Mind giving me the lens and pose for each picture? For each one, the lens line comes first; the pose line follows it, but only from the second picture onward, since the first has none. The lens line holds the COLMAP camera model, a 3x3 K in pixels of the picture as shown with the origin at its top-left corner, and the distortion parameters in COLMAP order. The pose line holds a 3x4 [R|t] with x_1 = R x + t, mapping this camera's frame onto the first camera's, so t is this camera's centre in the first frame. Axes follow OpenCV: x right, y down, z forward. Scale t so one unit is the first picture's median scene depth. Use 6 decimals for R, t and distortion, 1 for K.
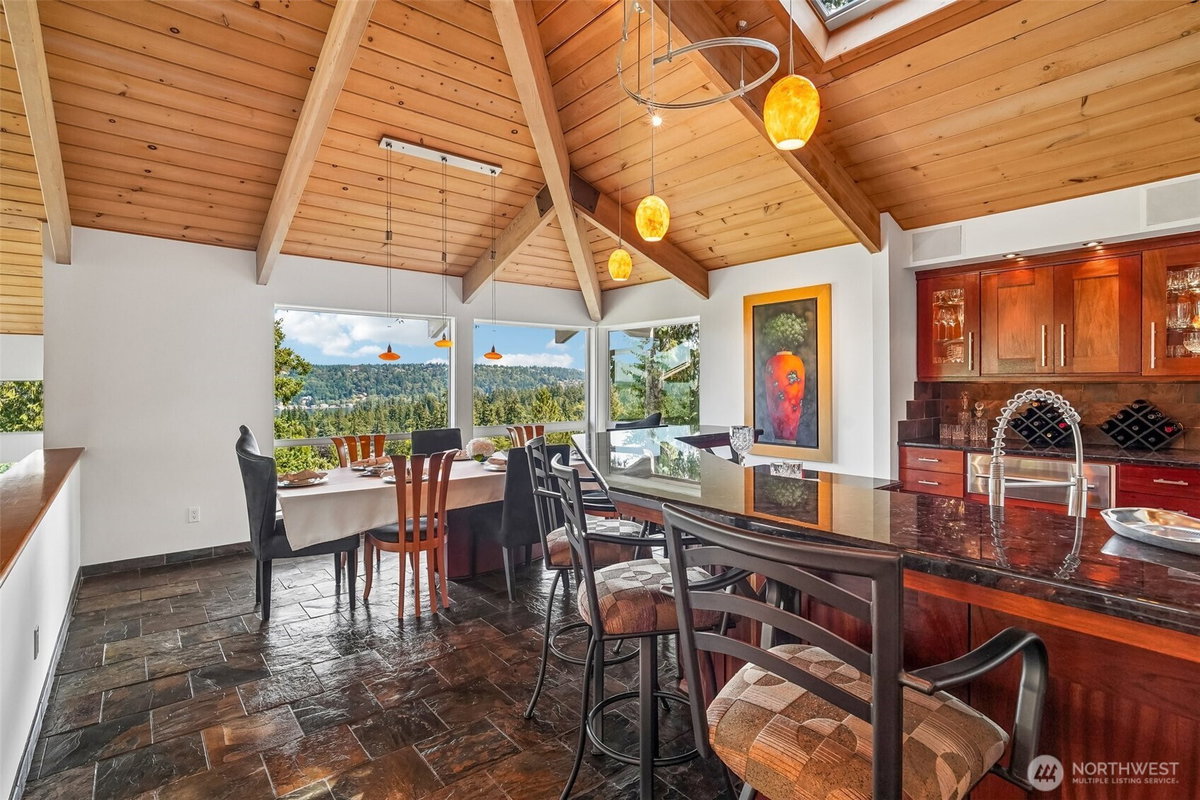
lens RADIAL K [[573.3, 0, 596.5], [0, 573.3, 388.6], [0, 0, 1]] dist [-0.003773, 0.002309]
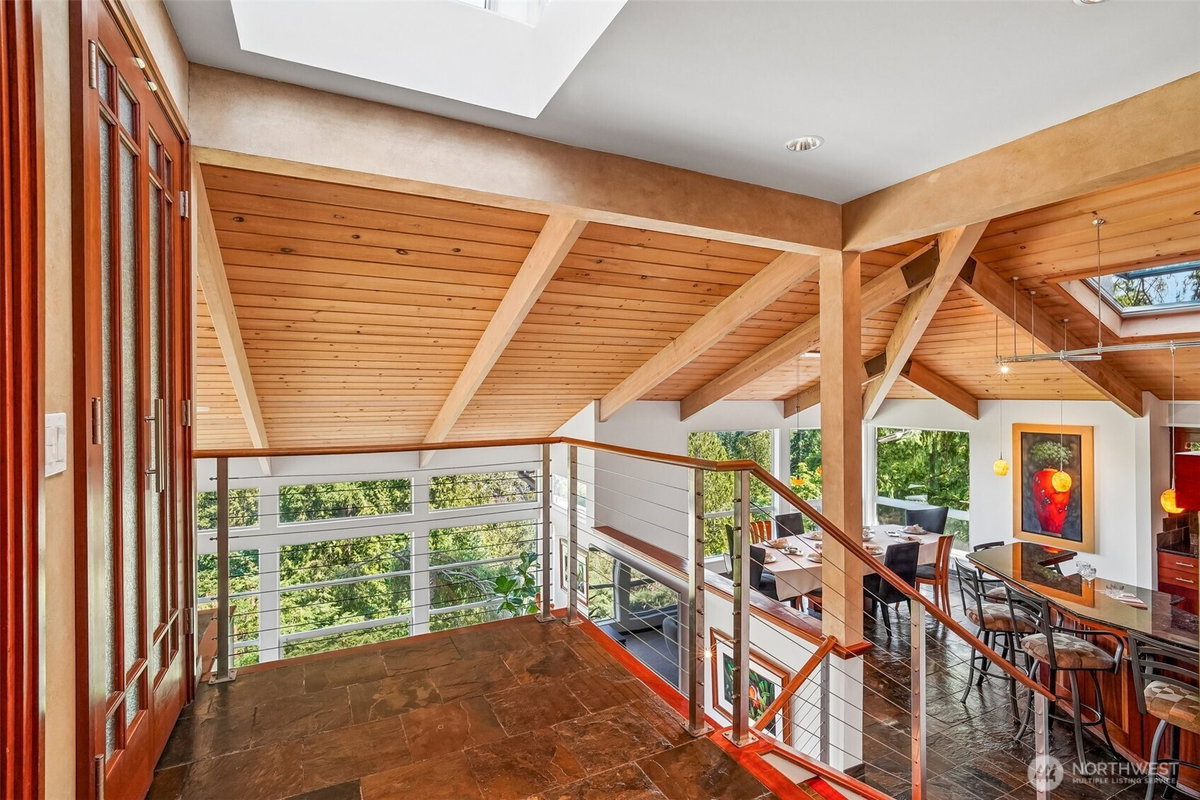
lens RADIAL K [[573.3, 0, 600.5], [0, 573.3, 402.4], [0, 0, 1]] dist [-0.003773, 0.002309]
pose [[0.976924, 0.004702, -0.213537, -0.451435], [-0.005148, 0.999986, -0.001534, -0.221792], [0.213527, 0.002598, 0.976934, -0.602238]]
